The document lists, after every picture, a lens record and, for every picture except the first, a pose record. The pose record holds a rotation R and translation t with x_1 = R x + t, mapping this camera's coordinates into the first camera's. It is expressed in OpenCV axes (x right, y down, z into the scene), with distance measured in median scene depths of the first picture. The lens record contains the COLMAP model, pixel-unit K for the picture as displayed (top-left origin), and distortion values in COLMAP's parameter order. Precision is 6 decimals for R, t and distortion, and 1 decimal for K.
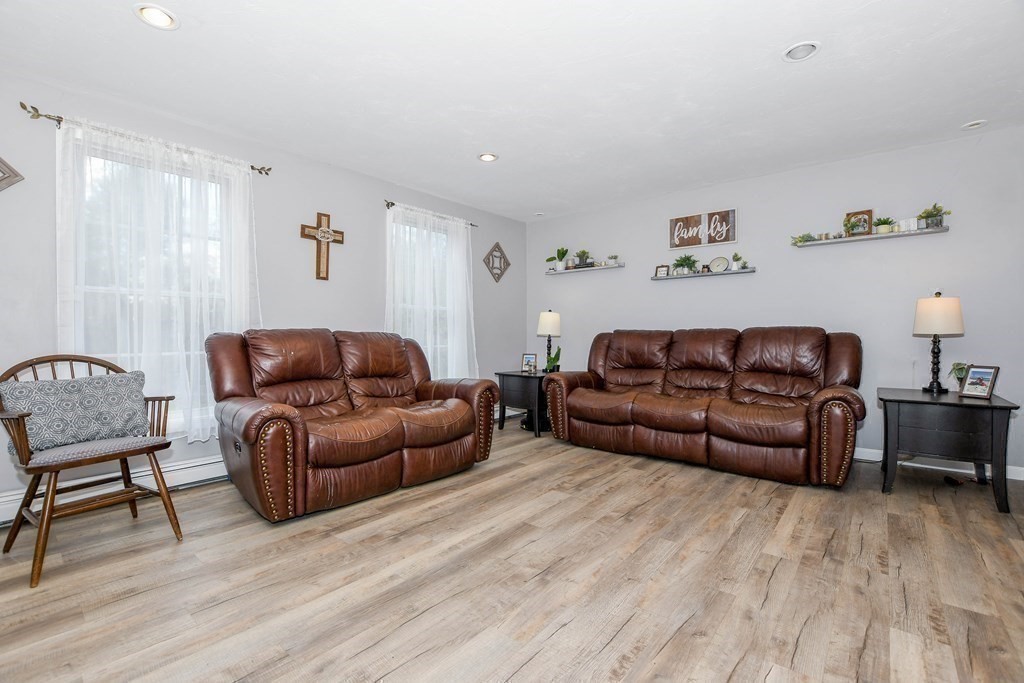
lens RADIAL K [[452.2, 0, 511.7], [0, 452.2, 342.9], [0, 0, 1]] dist [-0.028483, 0.003033]
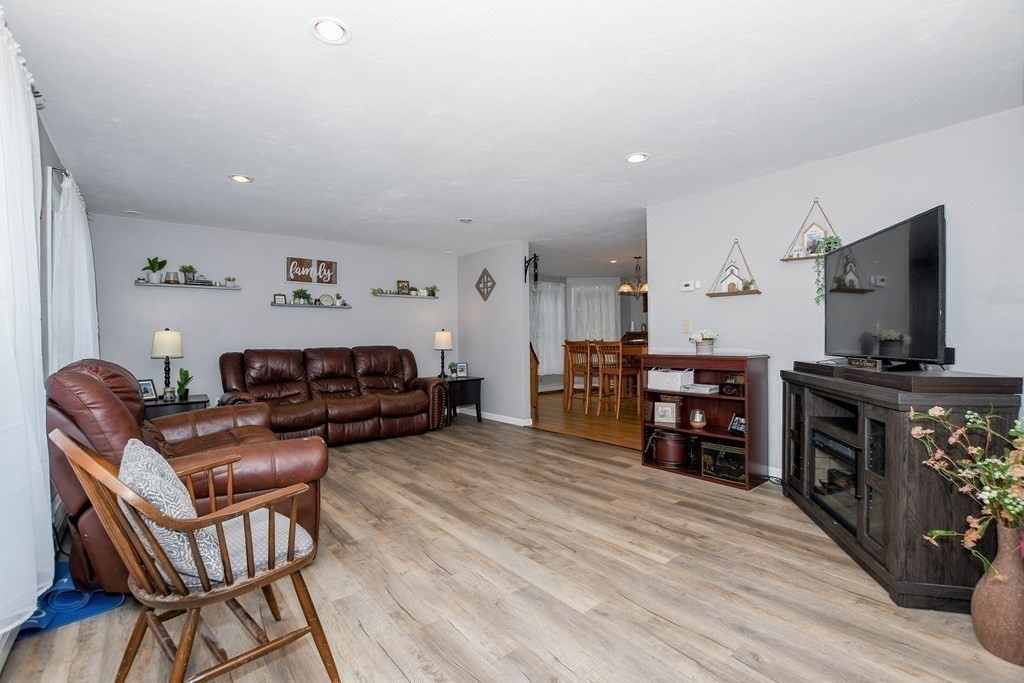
lens RADIAL K [[452.2, 0, 510.3], [0, 452.2, 339.5], [0, 0, 1]] dist [-0.028483, 0.003033]
pose [[0.177879, 0.002971, 0.984048, -0.860578], [0.031863, 0.999454, -0.008778, -0.028778], [-0.983536, 0.032917, 0.177687, 0.244758]]
